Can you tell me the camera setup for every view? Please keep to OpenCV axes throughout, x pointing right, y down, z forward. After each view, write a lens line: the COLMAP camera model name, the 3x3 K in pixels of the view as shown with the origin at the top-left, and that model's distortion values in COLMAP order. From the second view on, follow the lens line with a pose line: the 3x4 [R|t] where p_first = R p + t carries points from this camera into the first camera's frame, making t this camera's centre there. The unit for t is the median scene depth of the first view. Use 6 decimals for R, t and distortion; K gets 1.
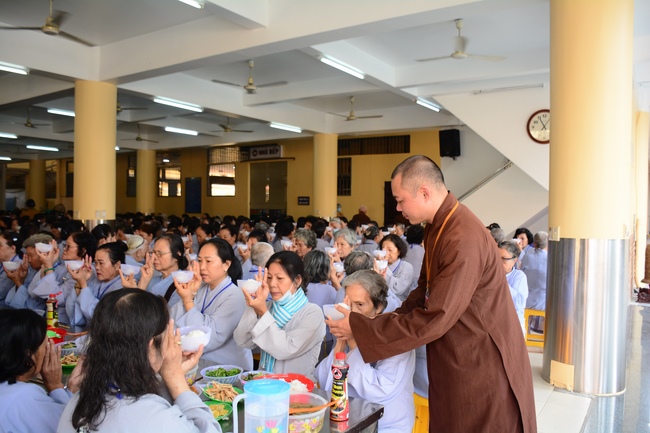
lens RADIAL K [[543.2, 0, 323.0], [0, 543.2, 217.1], [0, 0, 1]] dist [-0.022326, -0.006225]
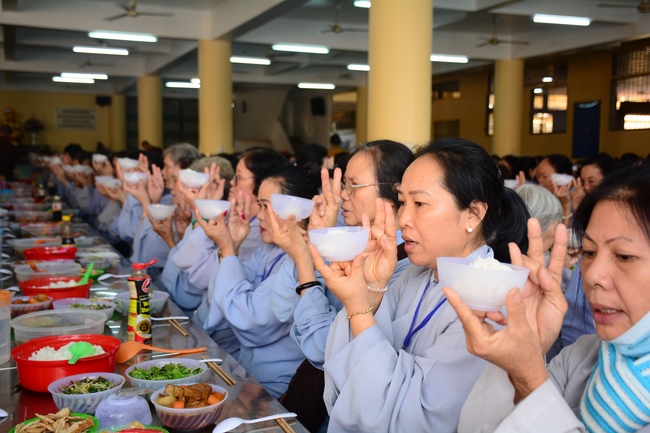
lens RADIAL K [[746.8, 0, 321.1], [0, 746.8, 222.9], [0, 0, 1]] dist [0.125914, 0.000000]
pose [[0.831461, 0.042526, -0.553953, 0.003281], [-0.005036, 0.997602, 0.069025, 0.023281], [0.555560, -0.054602, 0.829682, 0.211883]]
